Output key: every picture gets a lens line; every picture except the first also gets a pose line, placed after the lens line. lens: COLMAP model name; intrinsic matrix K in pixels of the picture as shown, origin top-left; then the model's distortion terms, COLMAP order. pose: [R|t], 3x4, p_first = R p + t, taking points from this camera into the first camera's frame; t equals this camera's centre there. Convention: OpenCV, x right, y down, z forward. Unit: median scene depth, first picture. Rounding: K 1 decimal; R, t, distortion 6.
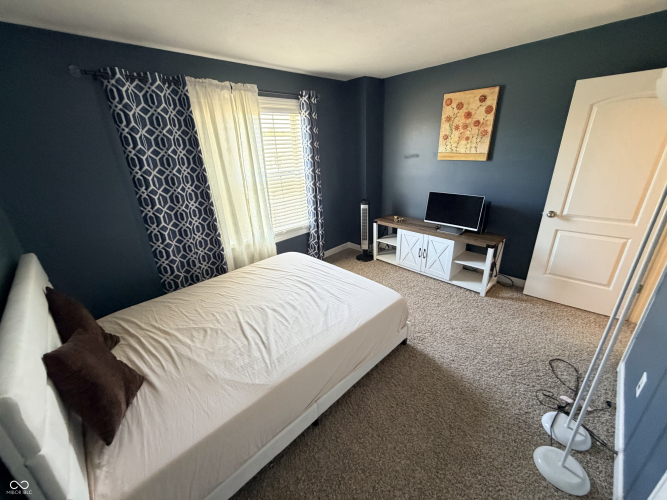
lens RADIAL K [[266.1, 0, 330.4], [0, 266.1, 249.9], [0, 0, 1]] dist [0.001583, -0.000069]
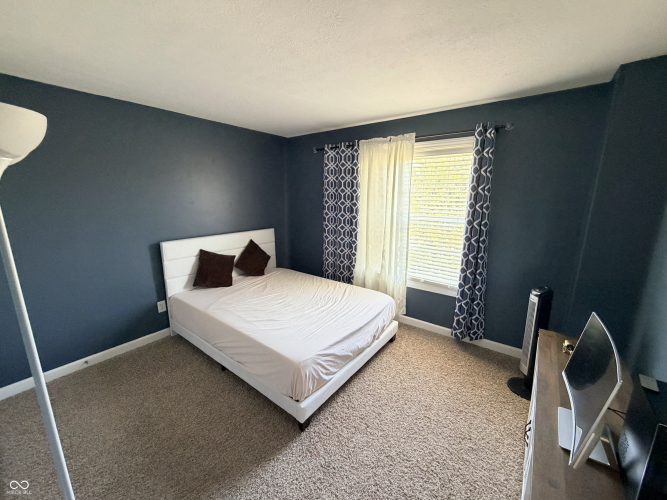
lens RADIAL K [[266.1, 0, 330.4], [0, 266.1, 249.9], [0, 0, 1]] dist [0.001583, -0.000069]
pose [[0.139791, 0.257385, -0.956144, 0.795504], [-0.369852, 0.909308, 0.190704, -0.282943], [0.918514, 0.326973, 0.222308, 0.621842]]
